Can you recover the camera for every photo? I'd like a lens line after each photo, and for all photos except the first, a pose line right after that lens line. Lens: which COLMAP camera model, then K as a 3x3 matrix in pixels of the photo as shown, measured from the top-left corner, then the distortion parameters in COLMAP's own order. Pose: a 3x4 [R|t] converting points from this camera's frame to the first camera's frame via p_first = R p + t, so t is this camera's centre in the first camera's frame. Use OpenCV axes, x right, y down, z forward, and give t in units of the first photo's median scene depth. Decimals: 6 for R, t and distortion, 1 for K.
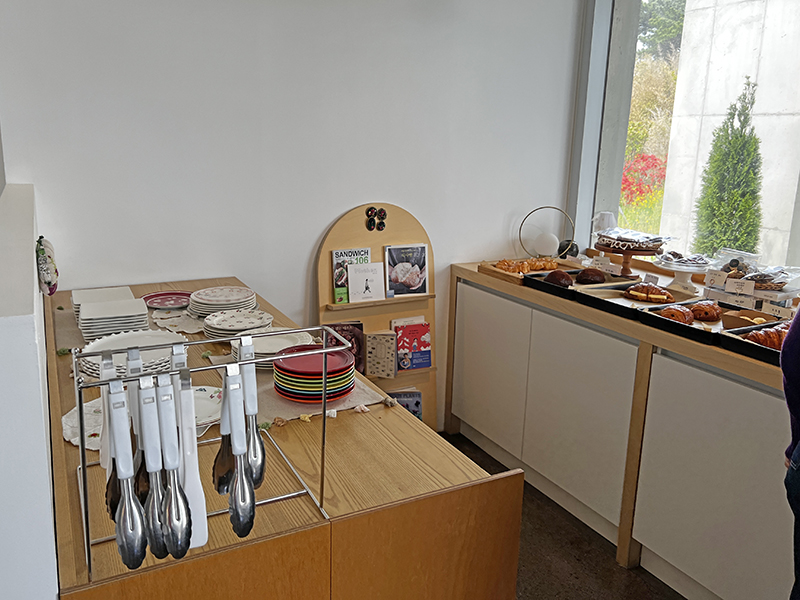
lens RADIAL K [[656.3, 0, 400.5], [0, 656.3, 321.0], [0, 0, 1]] dist [0.154900, -0.176336]
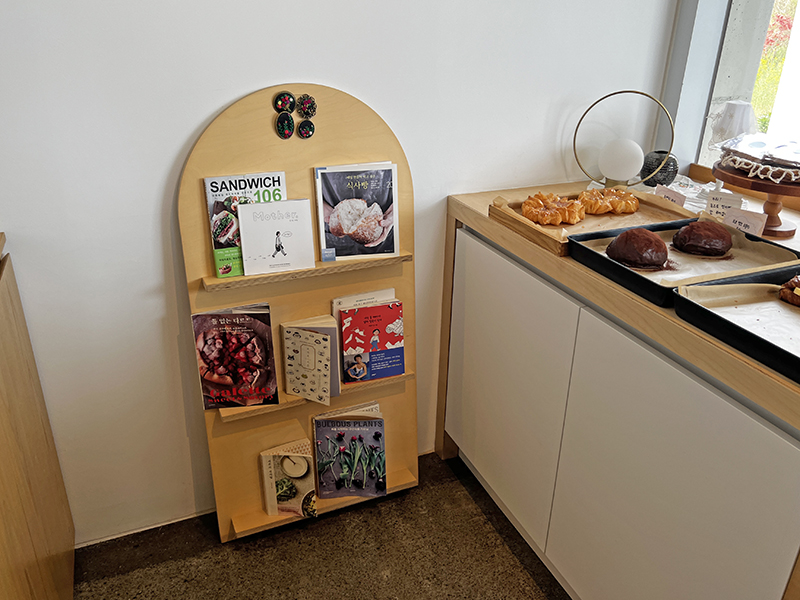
lens RADIAL K [[656.3, 0, 400.5], [0, 656.3, 321.0], [0, 0, 1]] dist [0.154900, -0.176336]
pose [[0.995769, 0.037260, -0.083997, 0.095602], [-0.021665, 0.983528, 0.179452, -0.088240], [0.089300, -0.176873, 0.980174, 0.441779]]
